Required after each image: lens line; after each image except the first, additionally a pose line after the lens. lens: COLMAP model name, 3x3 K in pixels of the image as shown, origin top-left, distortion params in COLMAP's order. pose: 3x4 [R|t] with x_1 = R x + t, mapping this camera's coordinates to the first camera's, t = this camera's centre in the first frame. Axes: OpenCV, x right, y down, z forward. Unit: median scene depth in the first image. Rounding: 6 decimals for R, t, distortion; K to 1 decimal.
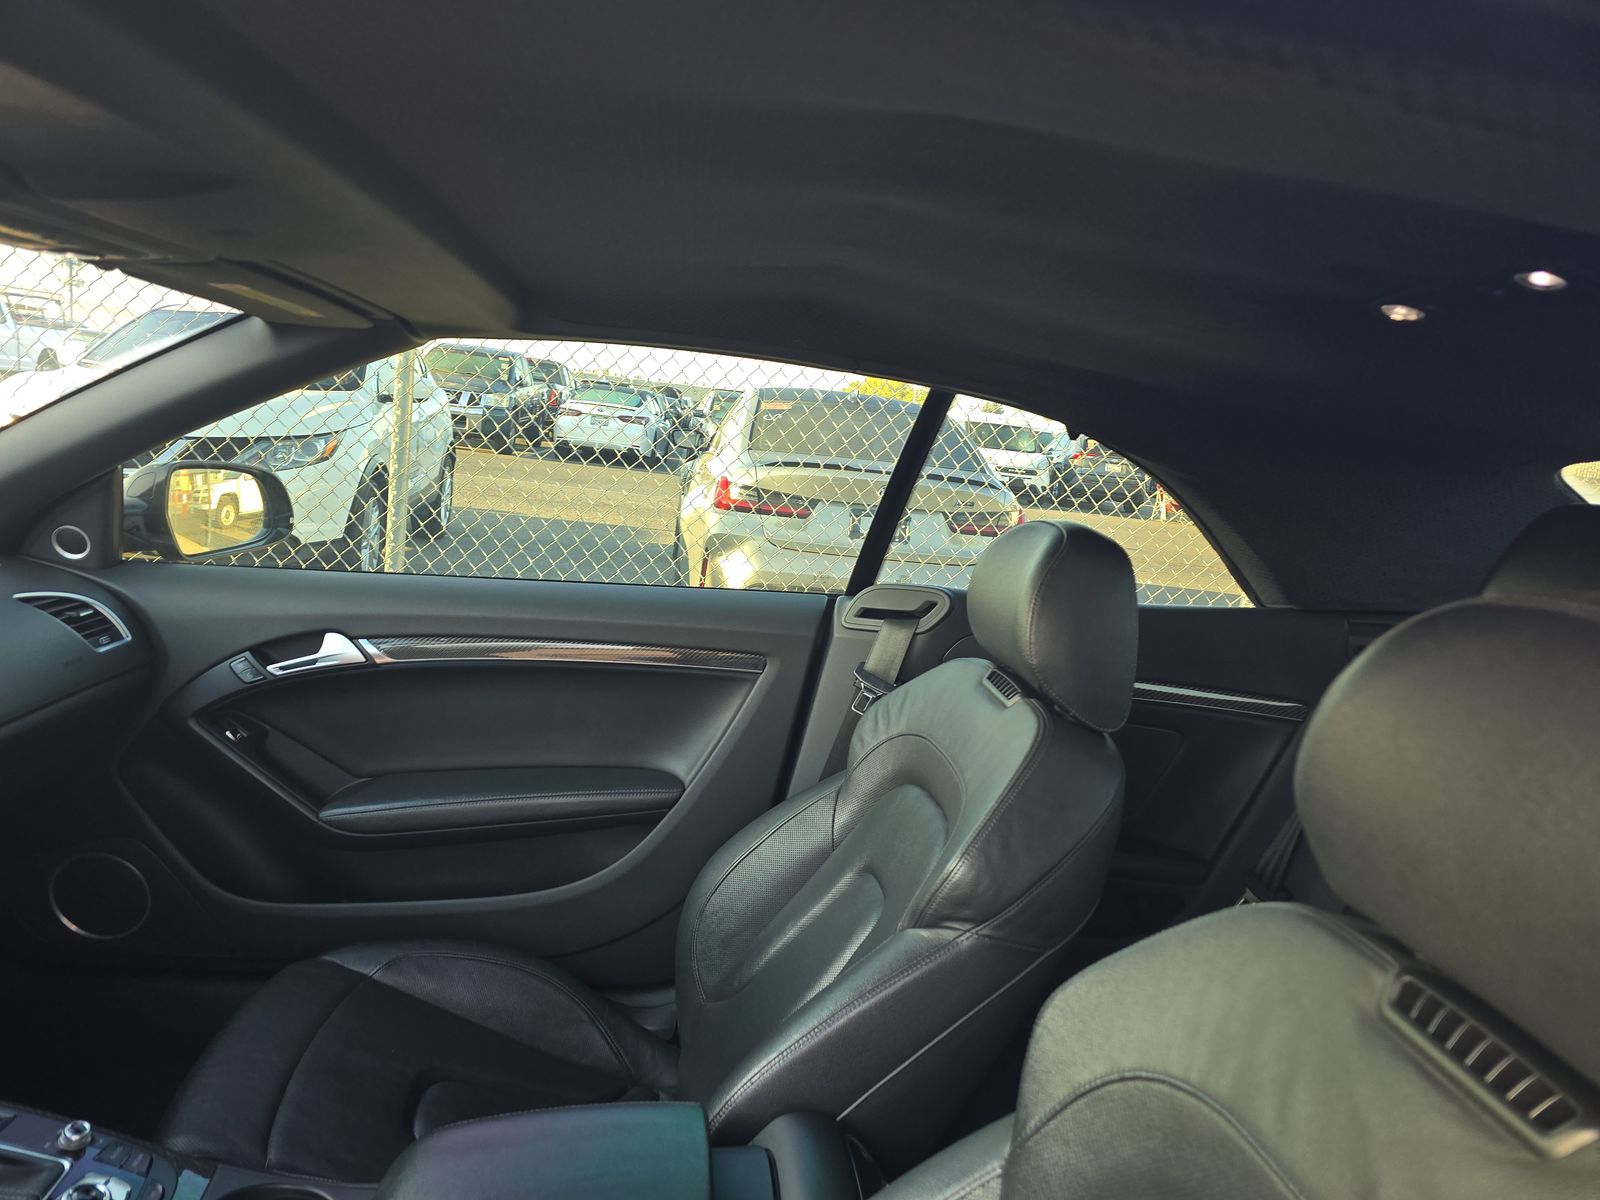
lens RADIAL K [[1061.3, 0, 802.3], [0, 1061.3, 590.4], [0, 0, 1]] dist [0.049069, -0.047465]
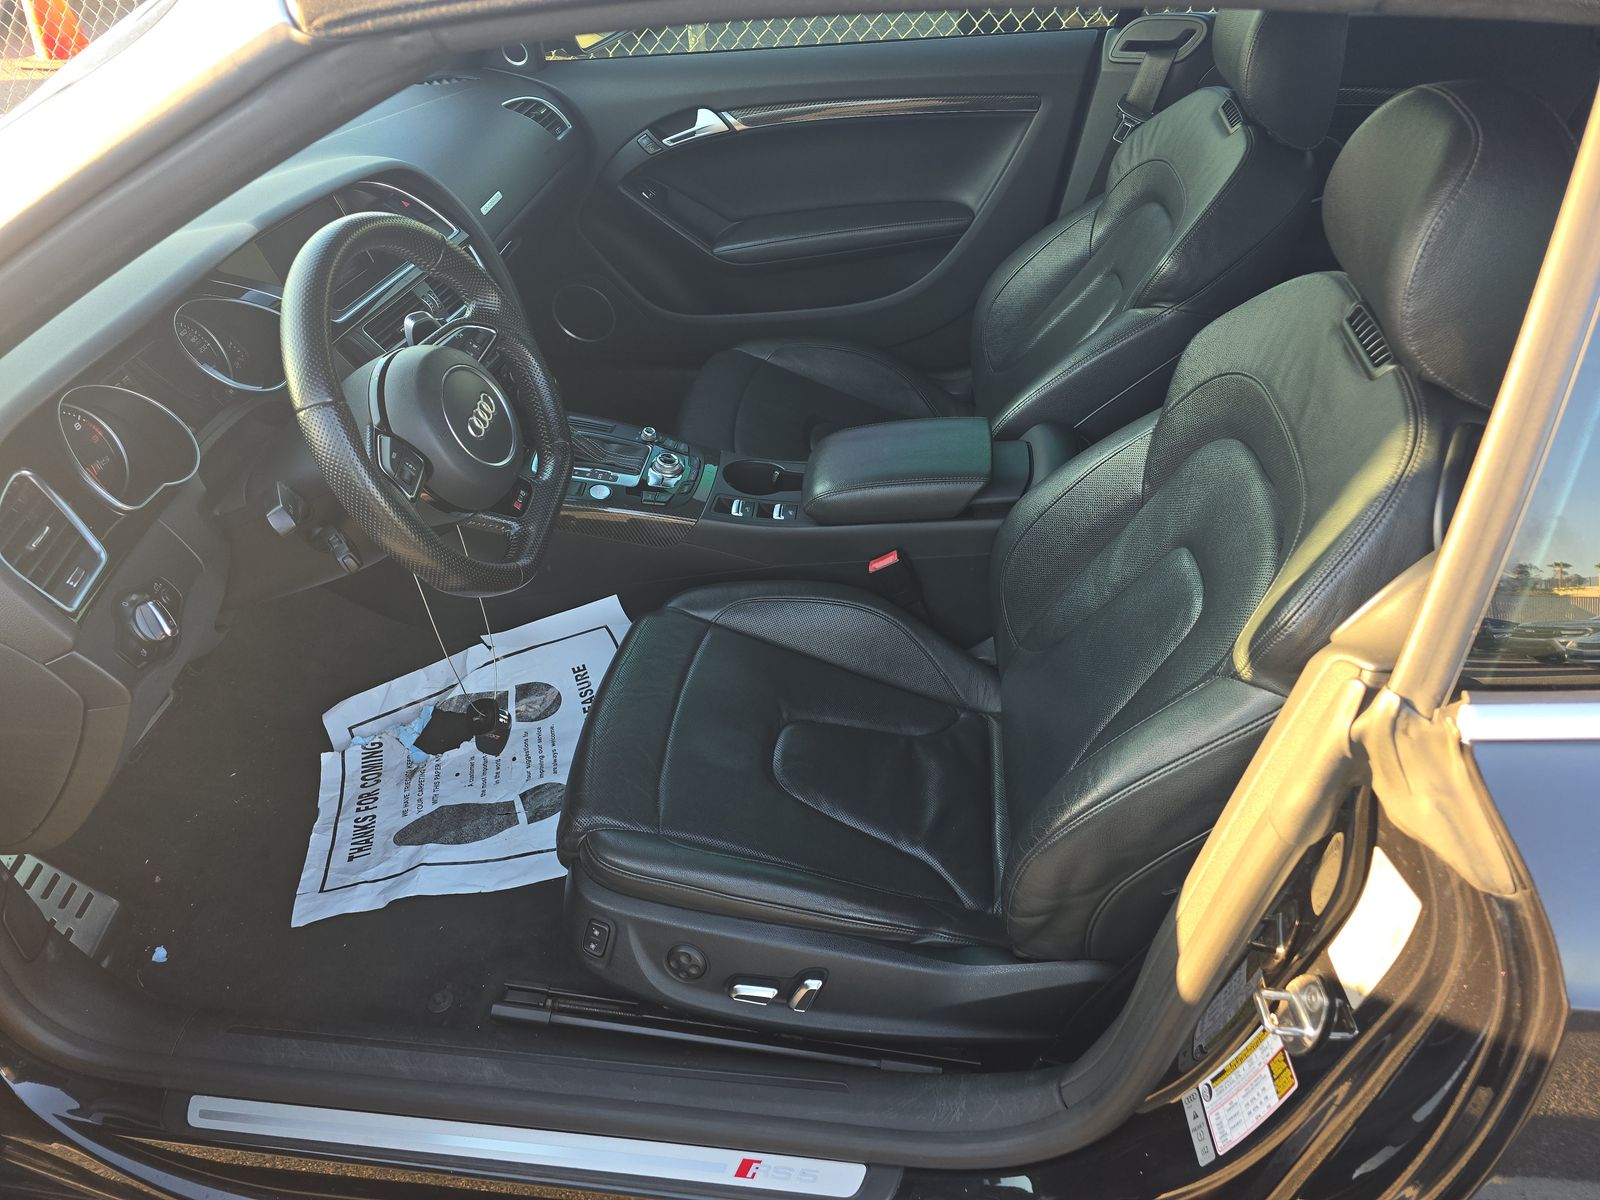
lens RADIAL K [[1061.3, 0, 802.3], [0, 1061.3, 590.4], [0, 0, 1]] dist [0.049069, -0.047465]
pose [[0.963592, 0.032293, -0.265420, 0.048841], [0.105815, 0.865577, 0.489469, -0.080448], [0.245548, -0.499734, 0.830646, -0.368732]]
